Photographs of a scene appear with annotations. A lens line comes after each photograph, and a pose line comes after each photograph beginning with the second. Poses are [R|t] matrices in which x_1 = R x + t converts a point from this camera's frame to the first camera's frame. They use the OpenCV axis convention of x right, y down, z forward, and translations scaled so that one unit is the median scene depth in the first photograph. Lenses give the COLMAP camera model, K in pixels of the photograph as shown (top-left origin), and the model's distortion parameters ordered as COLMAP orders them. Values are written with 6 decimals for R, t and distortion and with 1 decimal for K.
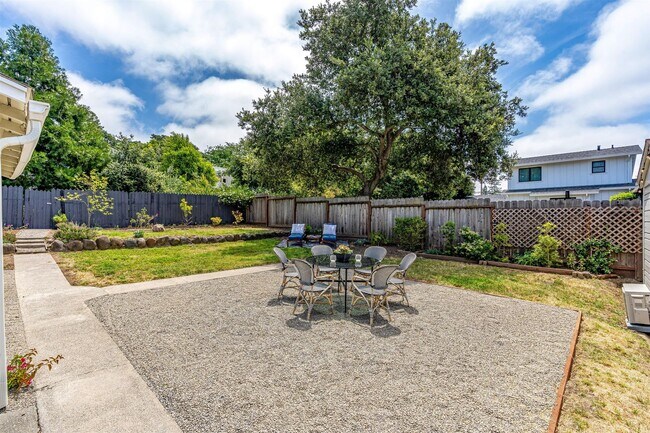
lens RADIAL K [[301.4, 0, 324.7], [0, 301.4, 215.5], [0, 0, 1]] dist [-0.001378, -0.000010]
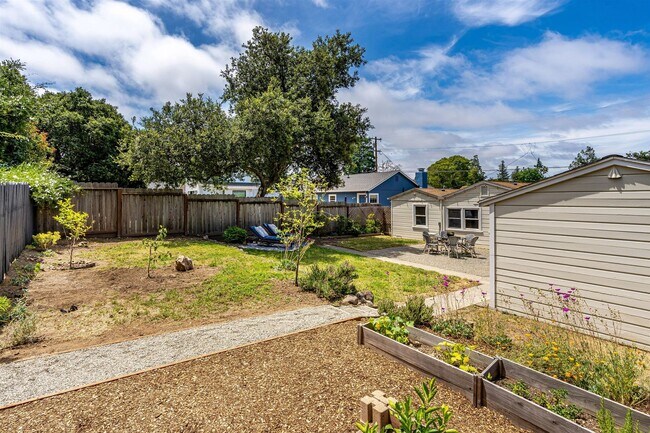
lens RADIAL K [[336.5, 0, 311.4], [0, 336.5, 187.3], [0, 0, 1]] dist [-0.002086, 0.001199]
pose [[0.128076, 0.013692, 0.991670, -1.107565], [-0.010088, 0.999871, -0.012502, -0.086867], [-0.991713, -0.008403, 0.128197, 0.722794]]
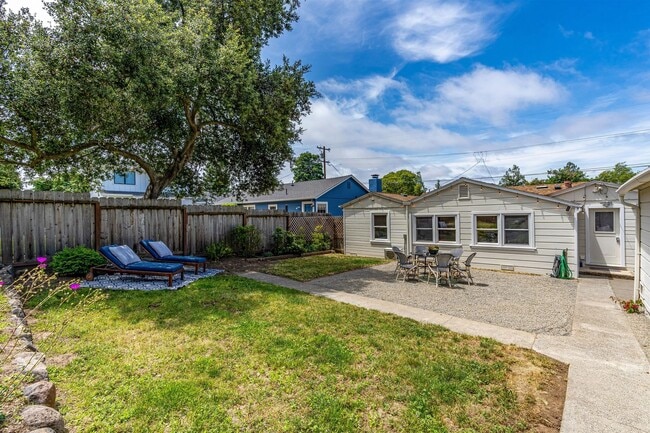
lens RADIAL K [[315.2, 0, 322.2], [0, 315.2, 212.9], [0, 0, 1]] dist [0.001502, 0.000180]
pose [[-0.052164, -0.003785, 0.998631, -0.630106], [-0.002308, 0.999991, 0.003670, -0.033994], [-0.998636, -0.002114, -0.052172, 0.692175]]
